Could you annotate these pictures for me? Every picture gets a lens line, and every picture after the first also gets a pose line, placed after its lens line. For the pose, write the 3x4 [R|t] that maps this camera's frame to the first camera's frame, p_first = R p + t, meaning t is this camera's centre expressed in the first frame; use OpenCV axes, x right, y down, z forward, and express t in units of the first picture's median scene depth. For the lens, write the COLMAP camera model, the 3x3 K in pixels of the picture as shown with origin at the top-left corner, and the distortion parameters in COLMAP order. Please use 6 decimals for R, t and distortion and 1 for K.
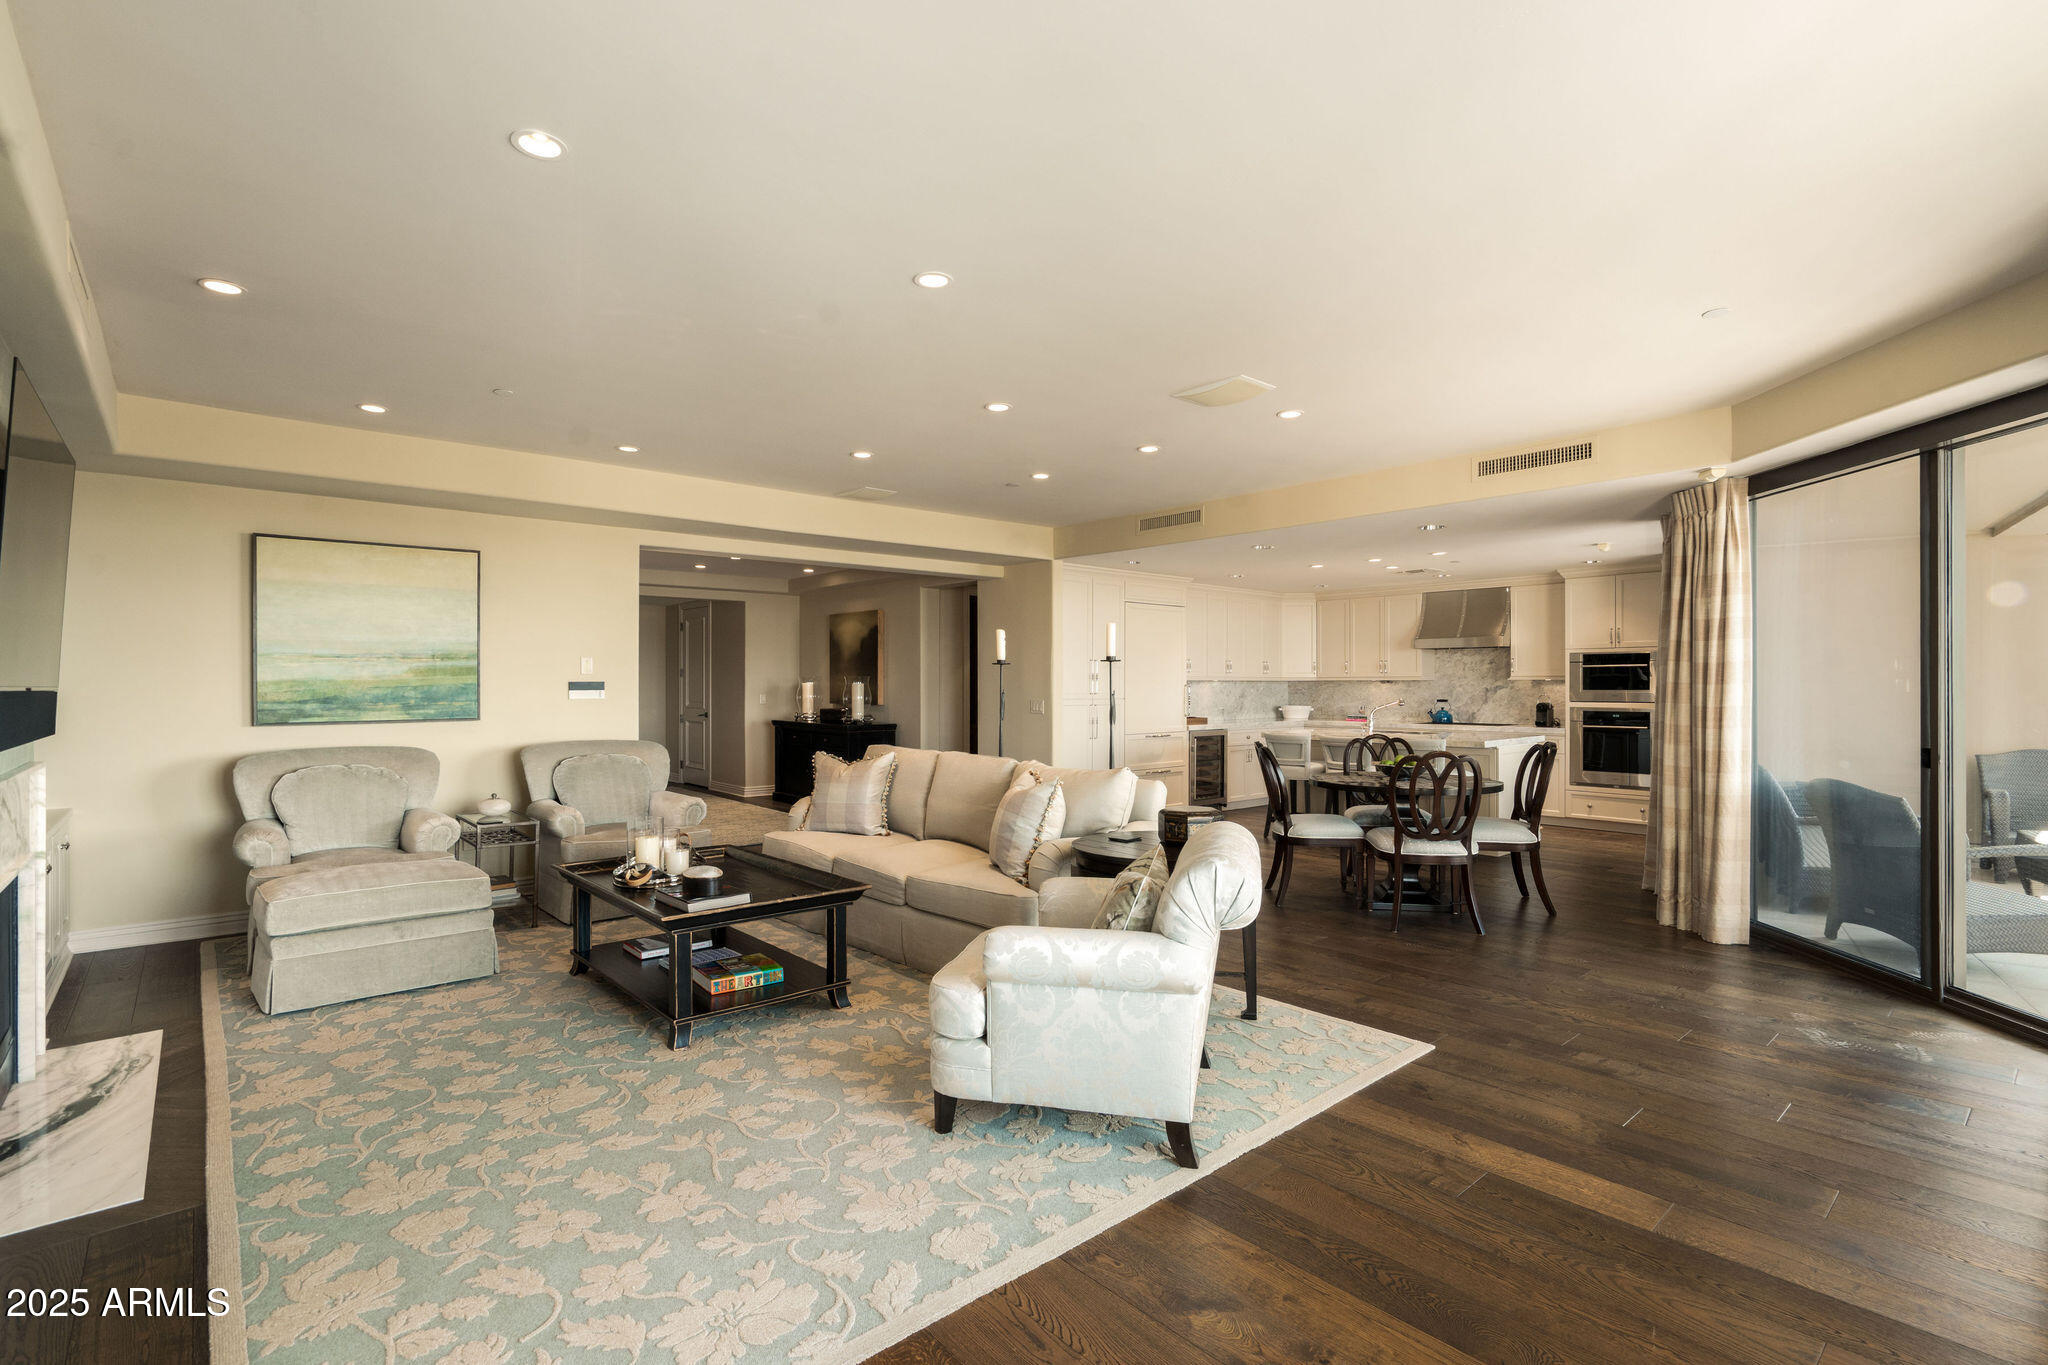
lens RADIAL K [[926.4, 0, 1052.6], [0, 926.4, 680.4], [0, 0, 1]] dist [-0.007860, 0.002644]
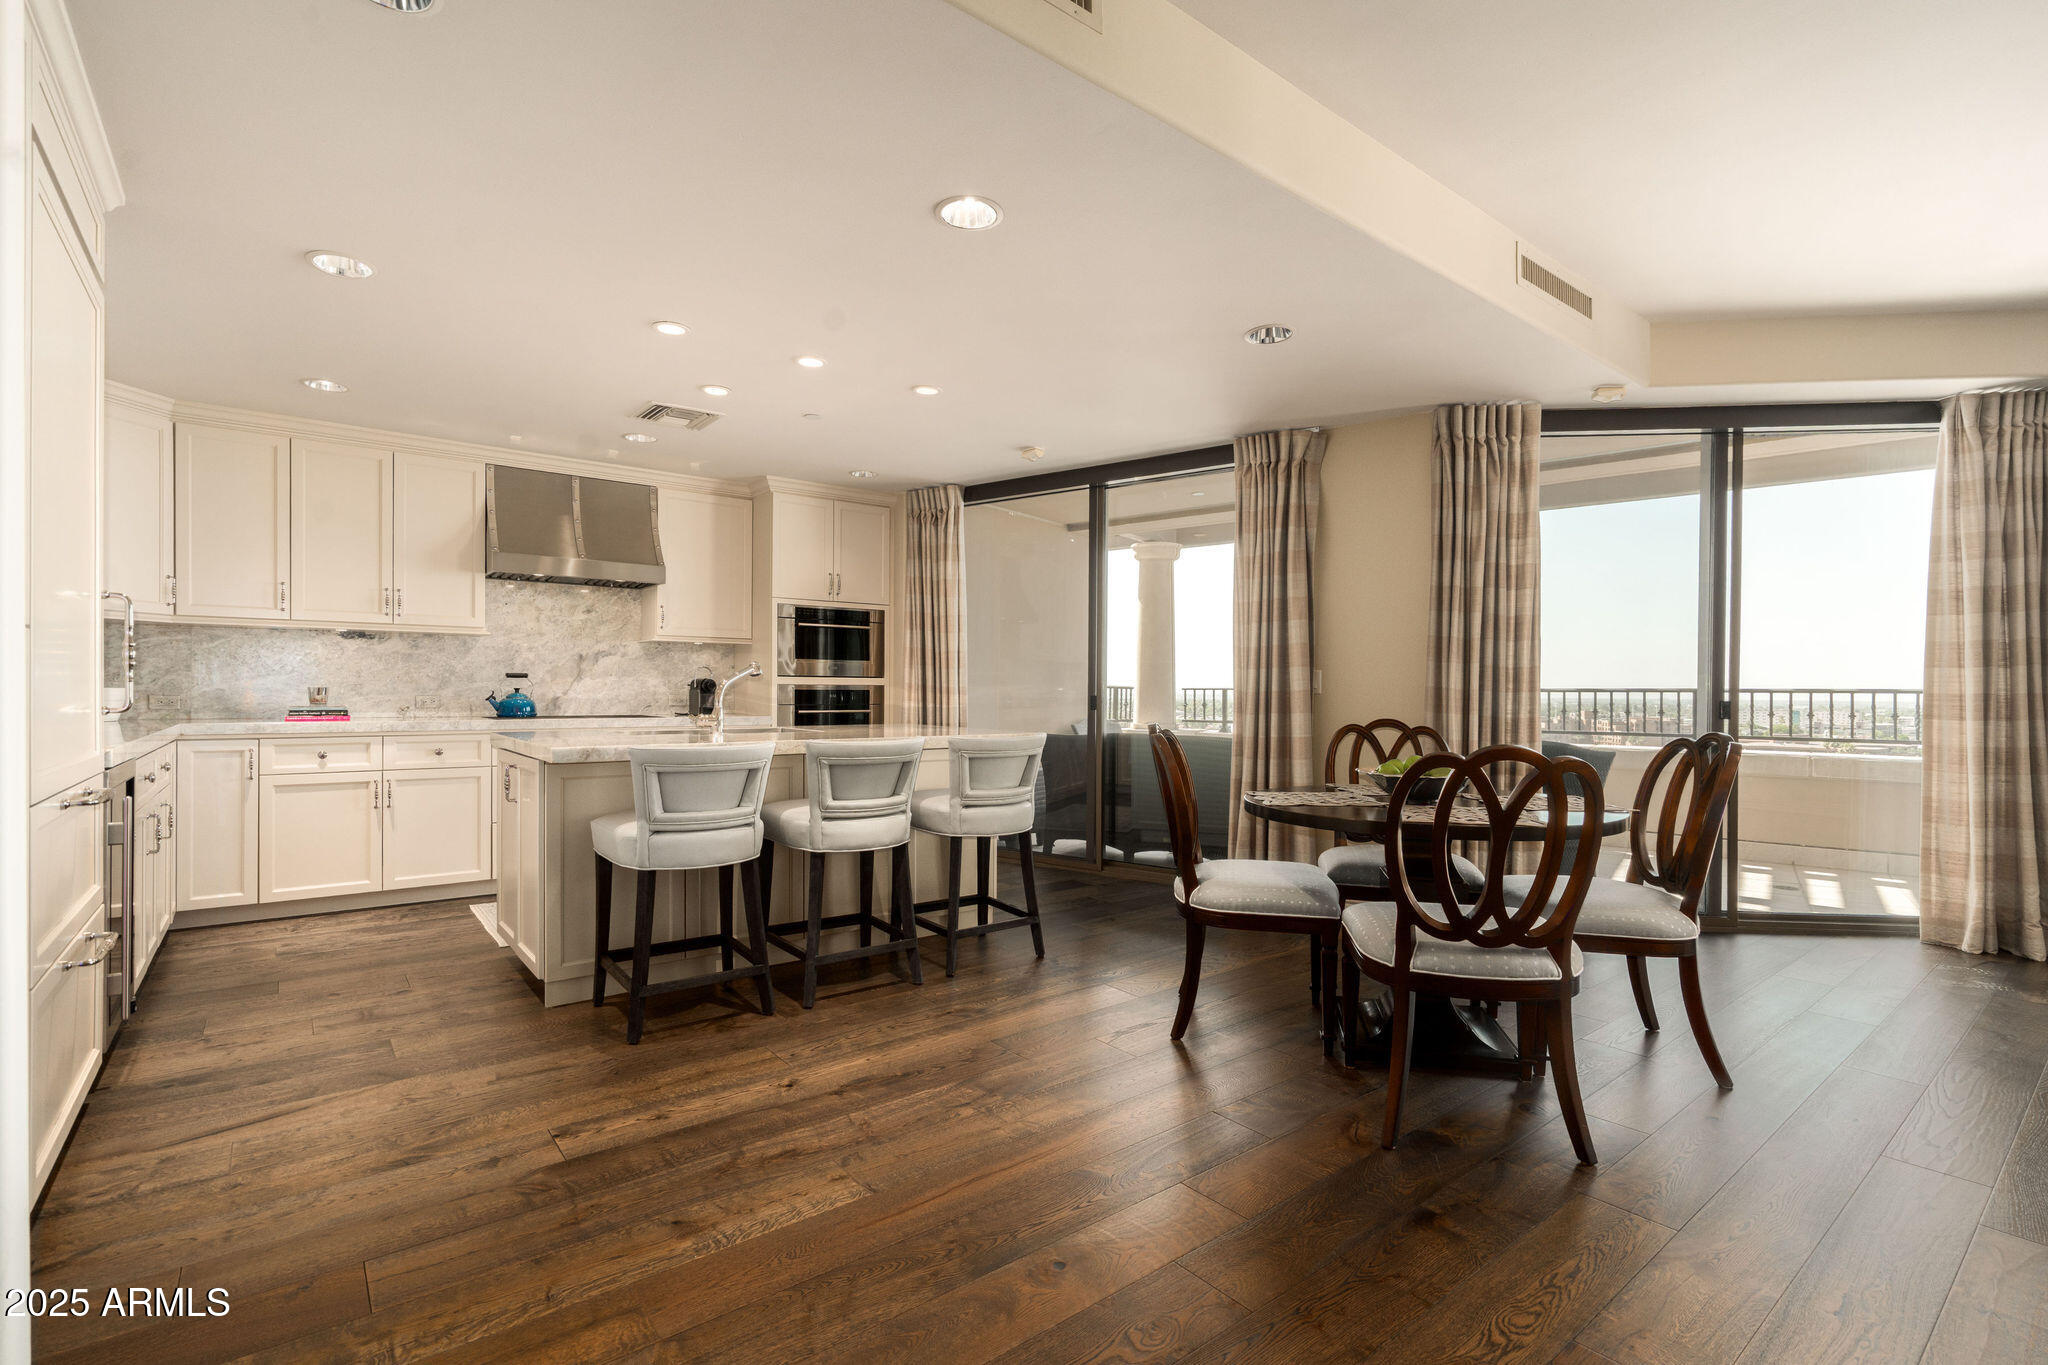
lens RADIAL K [[926.4, 0, 1032.9], [0, 926.4, 702.4], [0, 0, 1]] dist [-0.007860, 0.002644]
pose [[0.044308, -0.012497, 0.998940, -0.108879], [-0.007807, 0.999887, 0.012855, 0.030861], [-0.998987, -0.008368, 0.044205, 0.731590]]
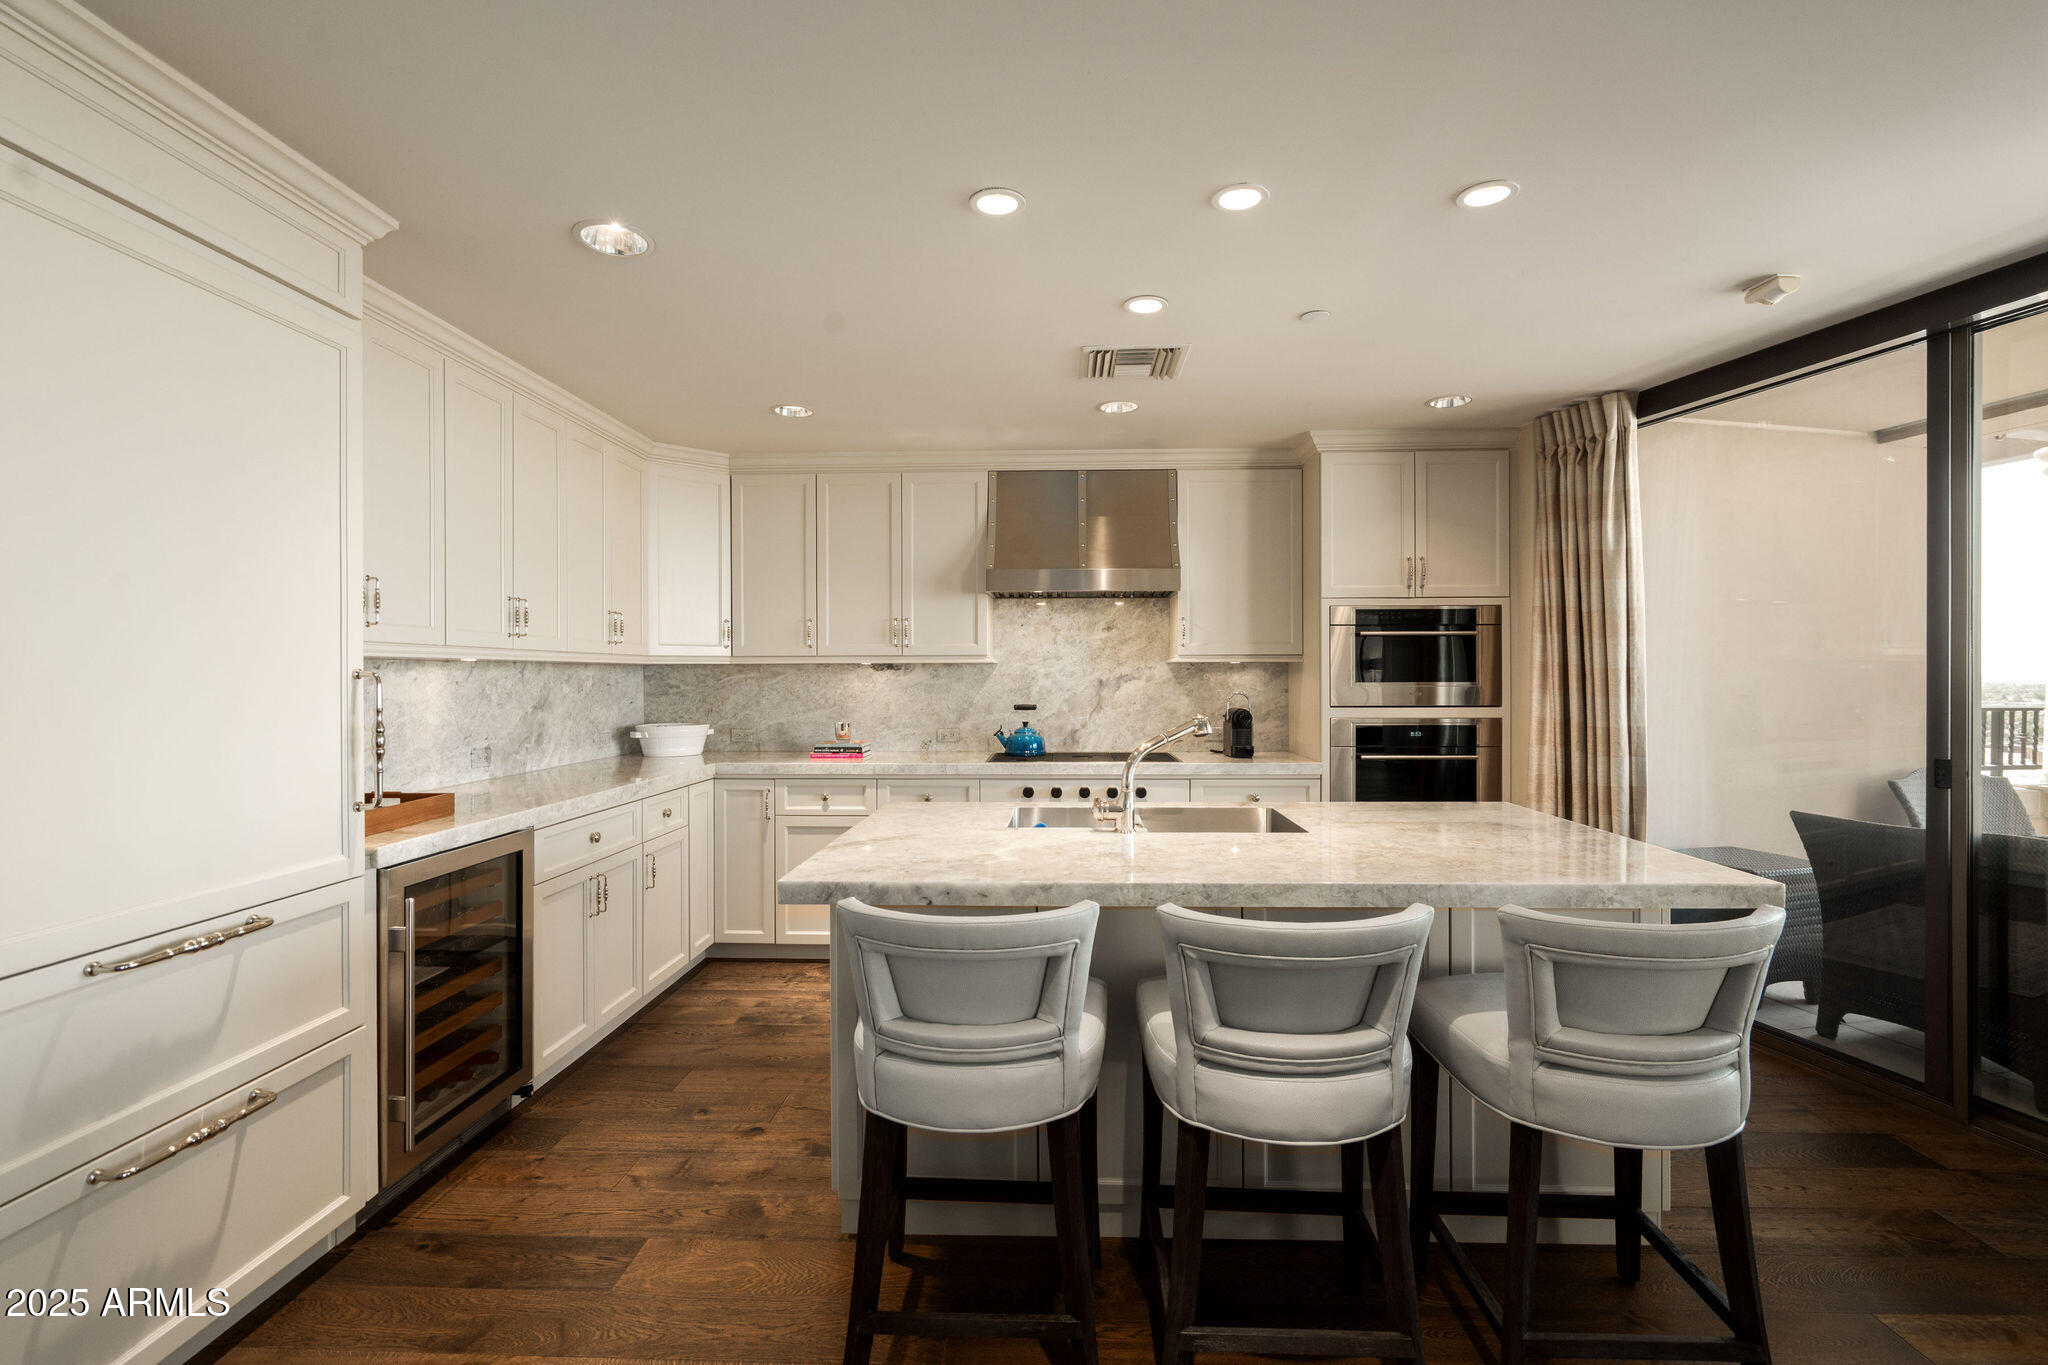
lens RADIAL K [[926.4, 0, 1036.0], [0, 926.4, 679.9], [0, 0, 1]] dist [-0.007860, 0.002644]
pose [[0.685981, -0.003862, 0.727609, 0.090014], [0.001010, 0.999990, 0.004357, 0.006588], [-0.727618, -0.002254, 0.685978, 0.727868]]
